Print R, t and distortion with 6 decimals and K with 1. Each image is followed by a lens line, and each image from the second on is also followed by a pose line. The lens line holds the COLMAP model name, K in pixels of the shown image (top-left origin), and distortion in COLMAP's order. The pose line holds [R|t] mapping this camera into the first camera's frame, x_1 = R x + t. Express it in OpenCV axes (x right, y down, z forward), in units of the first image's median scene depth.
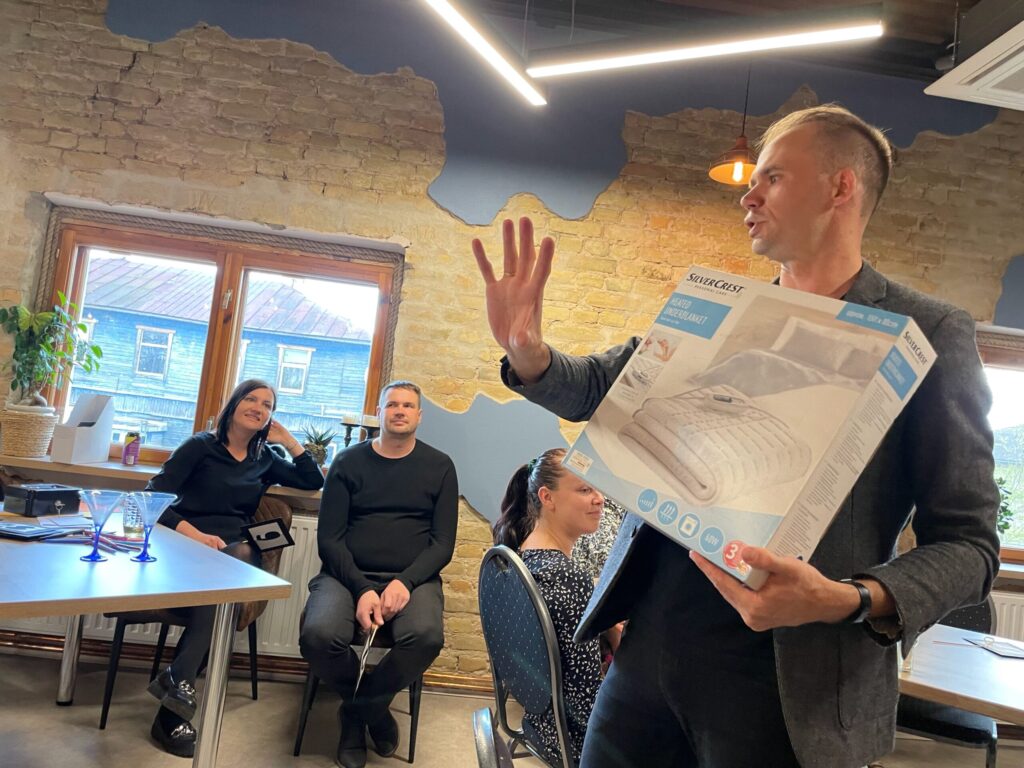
lens RADIAL K [[782.8, 0, 543.8], [0, 782.8, 417.6], [0, 0, 1]] dist [0.042849, -0.066733]
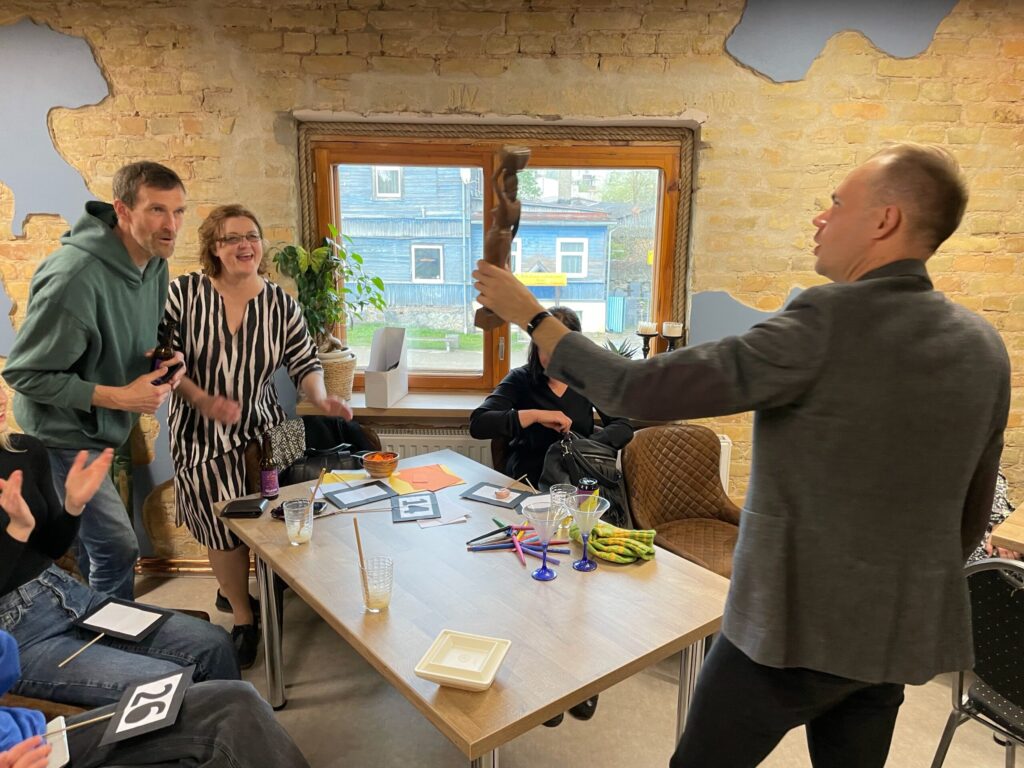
lens RADIAL K [[753.7, 0, 504.0], [0, 753.7, 390.1], [0, 0, 1]] dist [0.056610, -0.078362]
pose [[0.987704, -0.072977, -0.138255, -0.294599], [0.108078, 0.957732, 0.266587, -0.182642], [0.112956, -0.278252, 0.953843, 0.116696]]
